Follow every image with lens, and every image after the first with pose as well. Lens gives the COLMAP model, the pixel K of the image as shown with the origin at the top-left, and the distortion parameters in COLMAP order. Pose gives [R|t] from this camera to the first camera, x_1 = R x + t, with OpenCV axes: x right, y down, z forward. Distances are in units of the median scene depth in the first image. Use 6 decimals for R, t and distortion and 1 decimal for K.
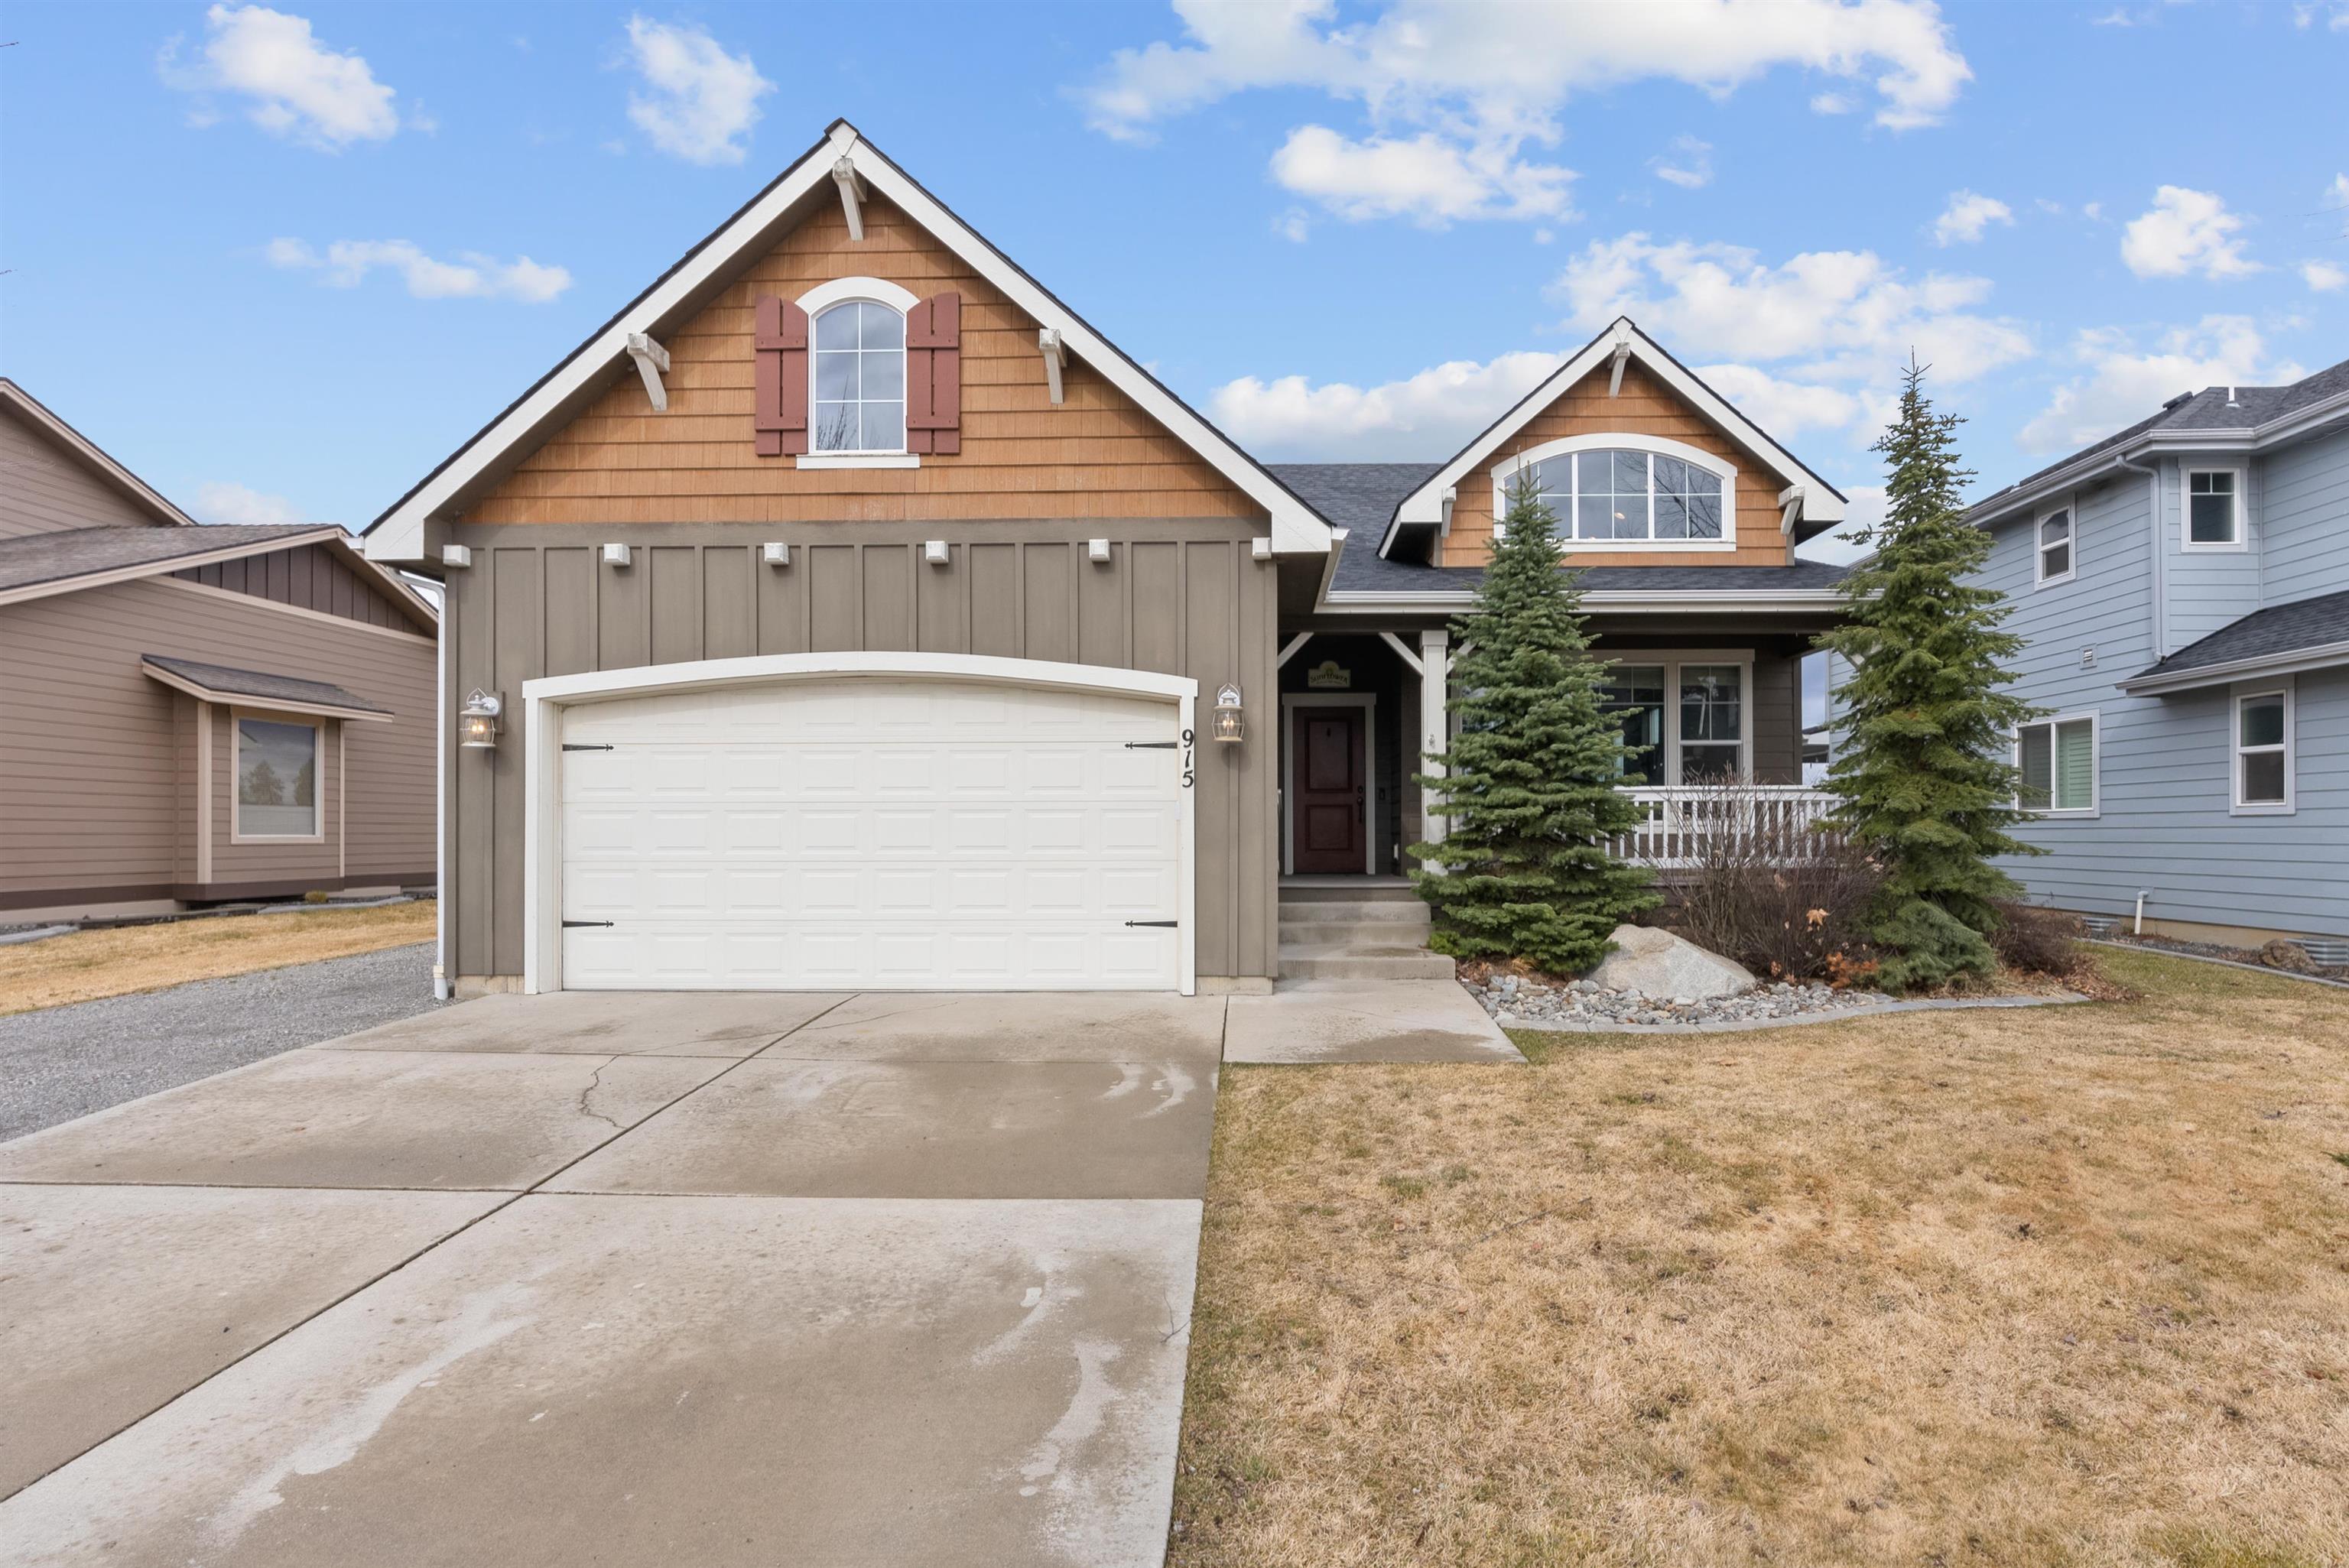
lens RADIAL K [[1089.2, 0, 1161.7], [0, 1089.2, 777.5], [0, 0, 1]] dist [-0.005537, 0.000320]
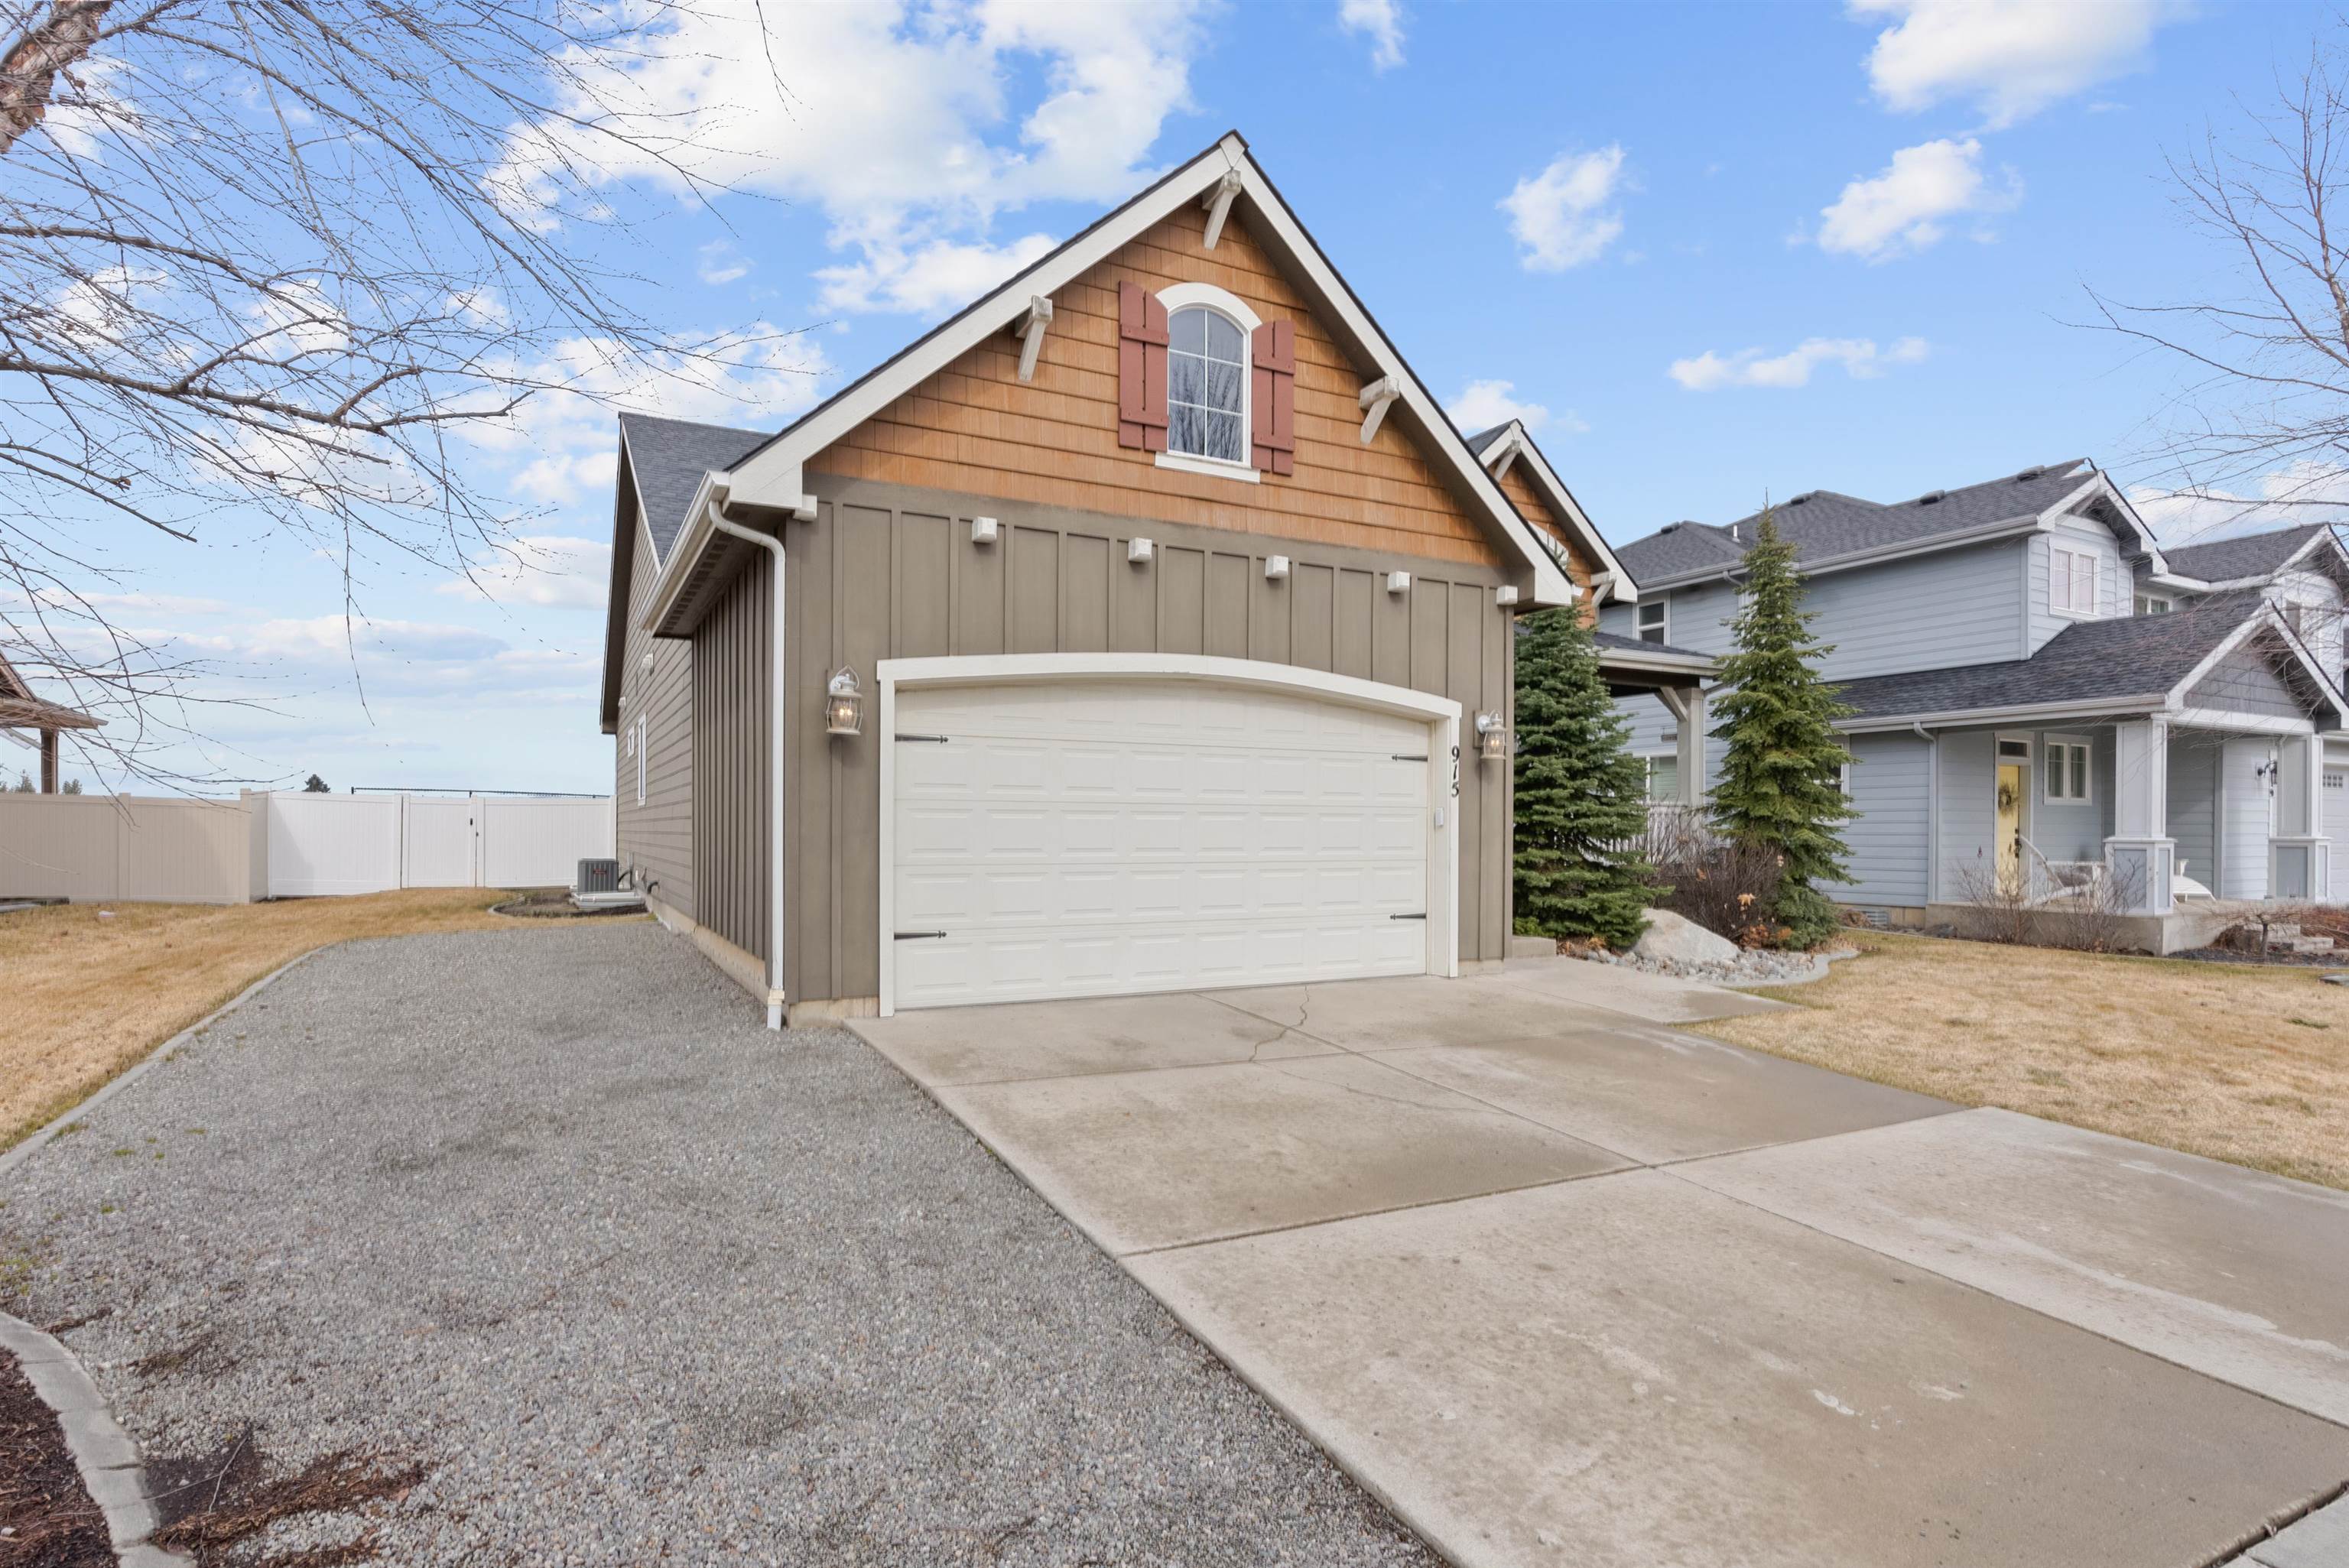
lens RADIAL K [[1068.3, 0, 1162.5], [0, 1068.3, 782.9], [0, 0, 1]] dist [-0.004099, 0.000899]
pose [[0.899262, 0.025645, 0.436657, -0.744081], [-0.028112, 0.999604, -0.000812, 0.004157], [-0.436505, -0.011545, 0.899628, 0.122623]]
